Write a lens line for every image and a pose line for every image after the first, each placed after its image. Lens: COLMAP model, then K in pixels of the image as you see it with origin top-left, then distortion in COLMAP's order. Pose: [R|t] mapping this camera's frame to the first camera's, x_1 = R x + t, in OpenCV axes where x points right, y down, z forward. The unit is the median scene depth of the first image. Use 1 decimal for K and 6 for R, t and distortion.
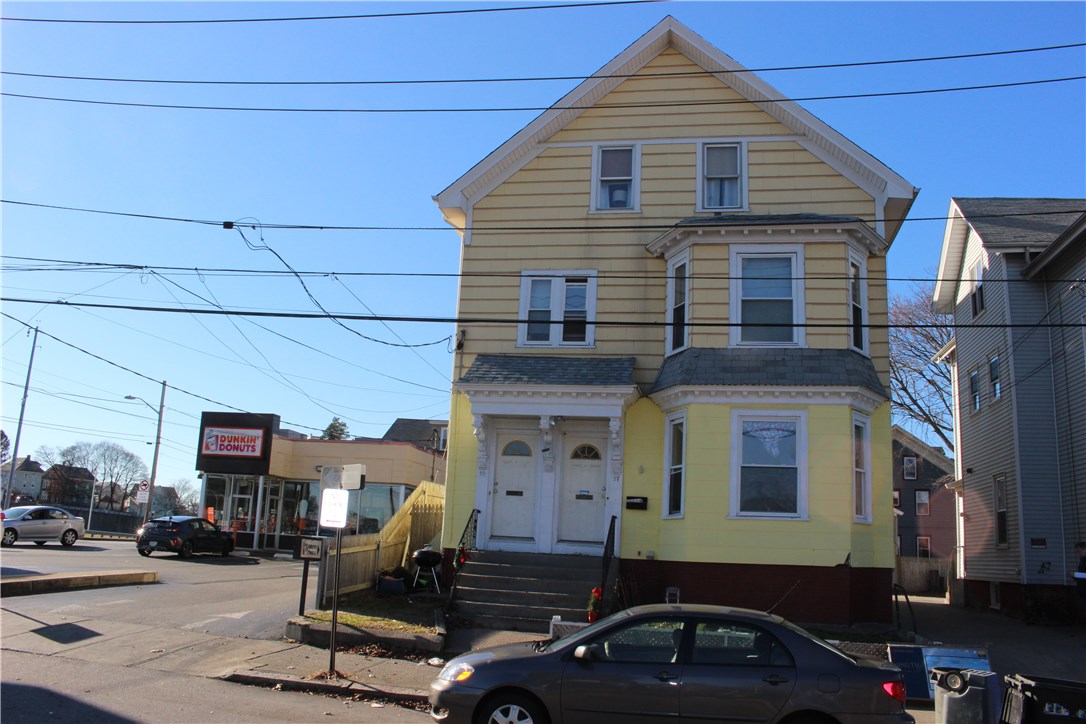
lens RADIAL K [[915.5, 0, 585.2], [0, 915.5, 359.9], [0, 0, 1]] dist [-0.155778, 0.143994]
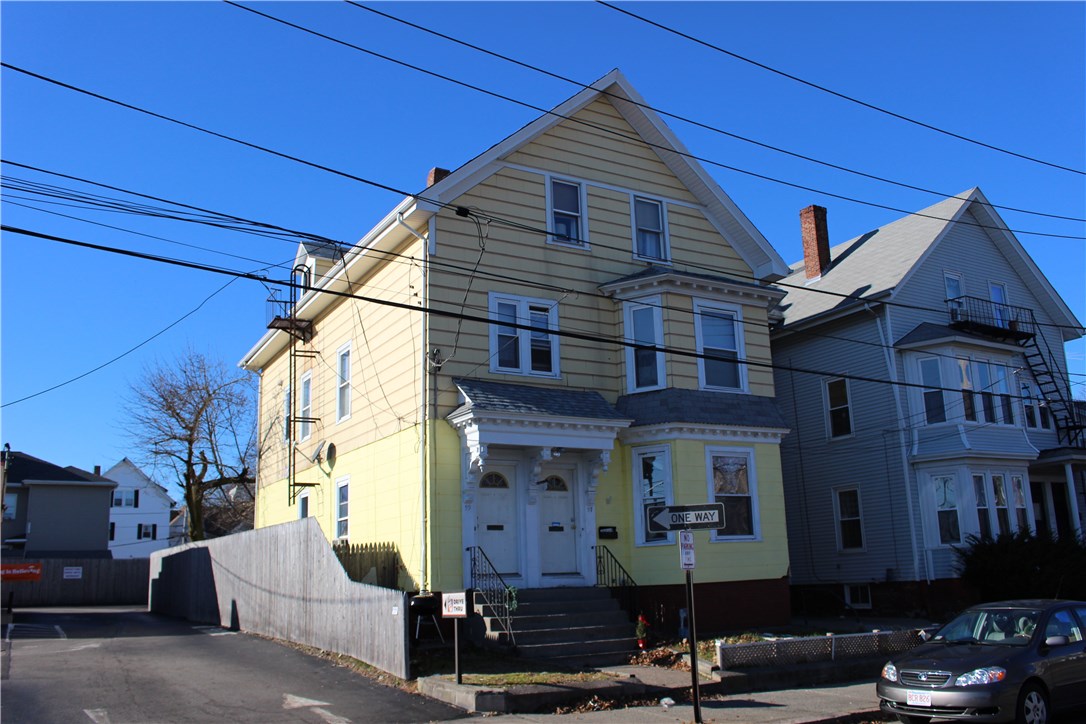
lens RADIAL K [[915.5, 0, 585.2], [0, 915.5, 359.9], [0, 0, 1]] dist [-0.155778, 0.143994]
pose [[0.753179, 0.081924, 0.652694, -0.651134], [-0.068280, 0.996591, -0.046297, 0.010807], [-0.654262, -0.009696, 0.756206, 0.233239]]
